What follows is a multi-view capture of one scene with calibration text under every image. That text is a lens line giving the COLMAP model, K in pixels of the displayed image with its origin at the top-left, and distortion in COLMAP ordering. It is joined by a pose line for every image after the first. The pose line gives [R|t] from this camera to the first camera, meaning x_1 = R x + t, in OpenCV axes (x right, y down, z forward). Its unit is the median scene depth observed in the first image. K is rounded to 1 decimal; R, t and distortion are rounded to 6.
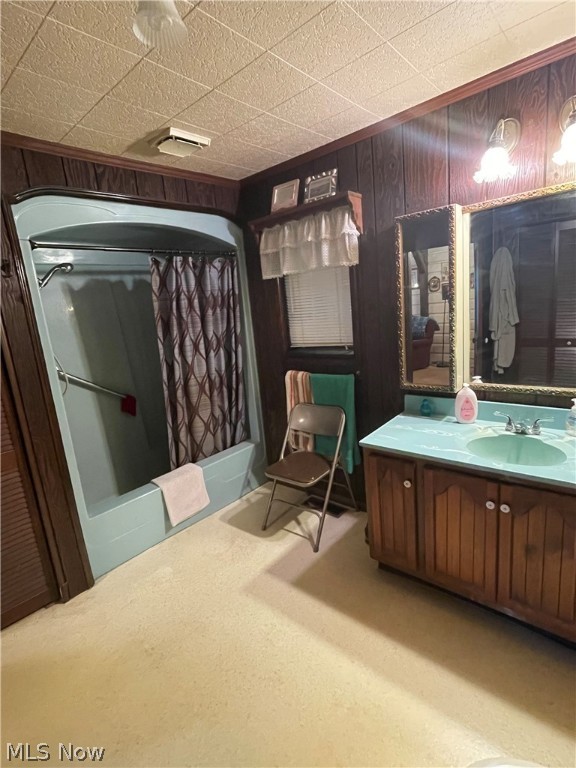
lens RADIAL K [[381.8, 0, 288.5], [0, 381.8, 381.4], [0, 0, 1]] dist [0.001512, 0.001556]
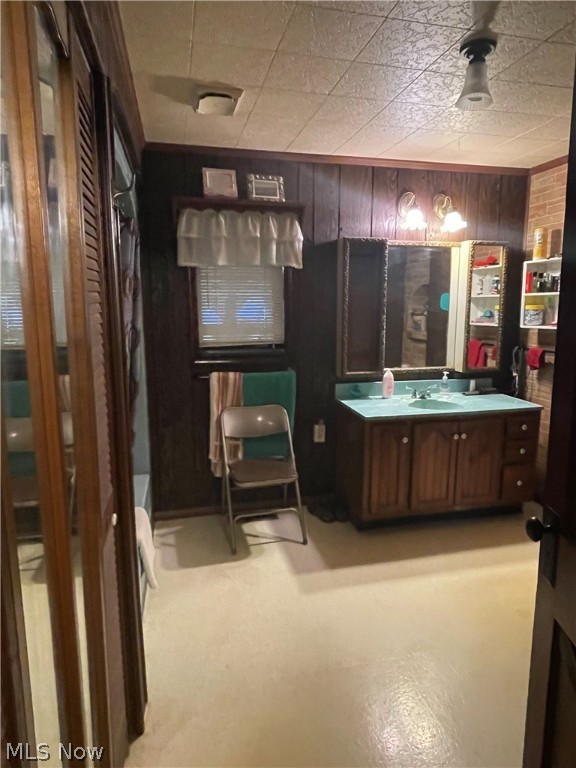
lens RADIAL K [[476.3, 0, 289.0], [0, 476.3, 382.3], [0, 0, 1]] dist [0.002385, -0.007997]
pose [[0.577446, -0.041094, 0.815394, -0.906108], [0.111971, 0.993281, -0.029236, 0.052019], [-0.808714, 0.108183, 0.578167, 0.253123]]
